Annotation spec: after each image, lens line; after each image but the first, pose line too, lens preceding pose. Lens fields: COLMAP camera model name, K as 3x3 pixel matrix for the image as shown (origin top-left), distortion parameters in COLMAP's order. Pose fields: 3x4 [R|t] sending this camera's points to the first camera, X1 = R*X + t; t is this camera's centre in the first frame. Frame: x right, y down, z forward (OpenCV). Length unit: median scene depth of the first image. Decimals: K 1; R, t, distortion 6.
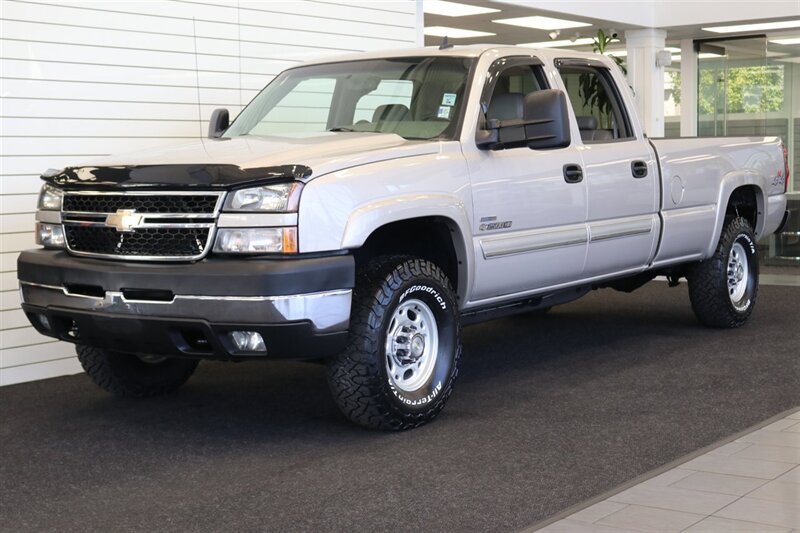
lens RADIAL K [[1241.5, 0, 400.0], [0, 1241.5, 266.5], [0, 0, 1]] dist [-0.089611, 0.087980]
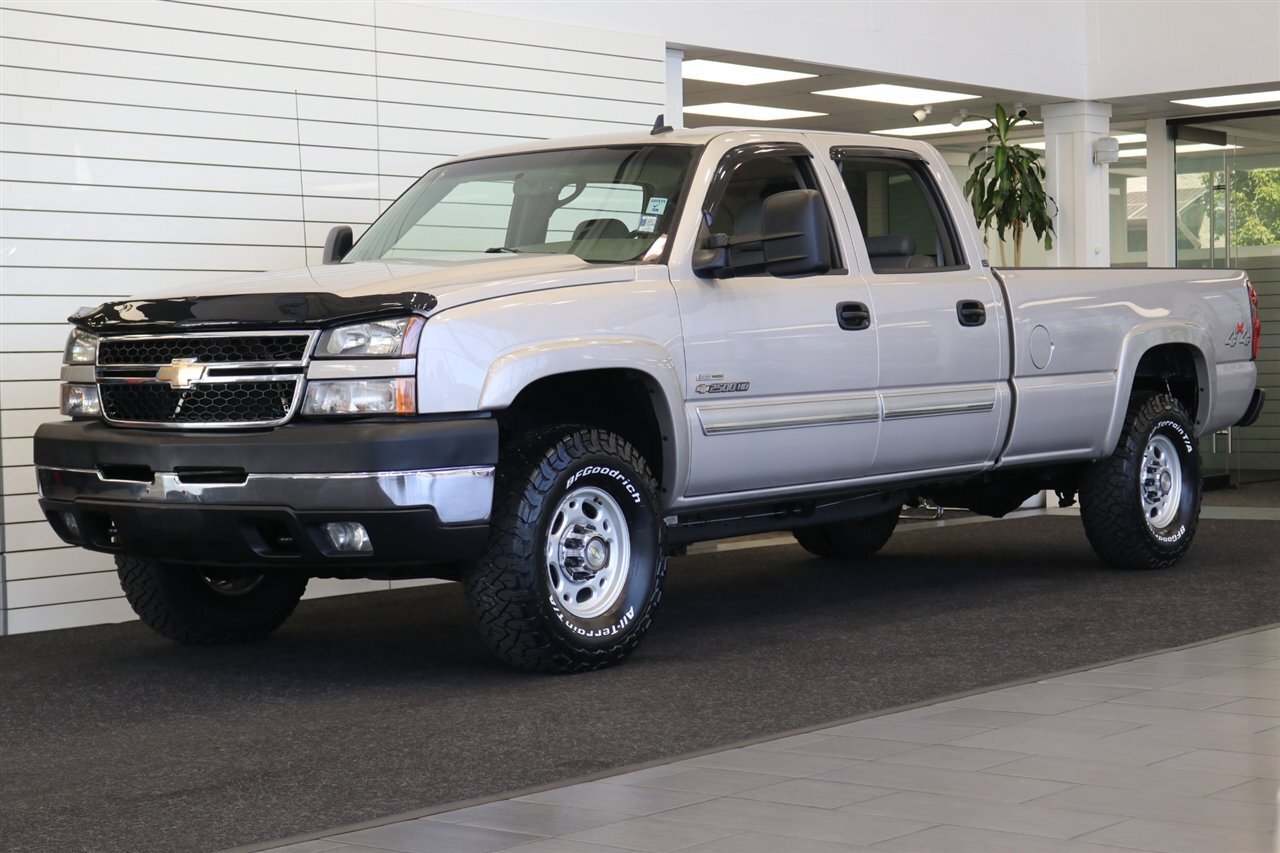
lens RADIAL K [[2300.1, 0, 640.0], [0, 2300.1, 426.5], [0, 0, 1]] dist [-0.042168, -0.121944]
pose [[0.998723, -0.003356, -0.050409, 0.103544], [0.000679, 0.998593, -0.053027, 0.060823], [0.050516, 0.052925, 0.997320, -0.295436]]
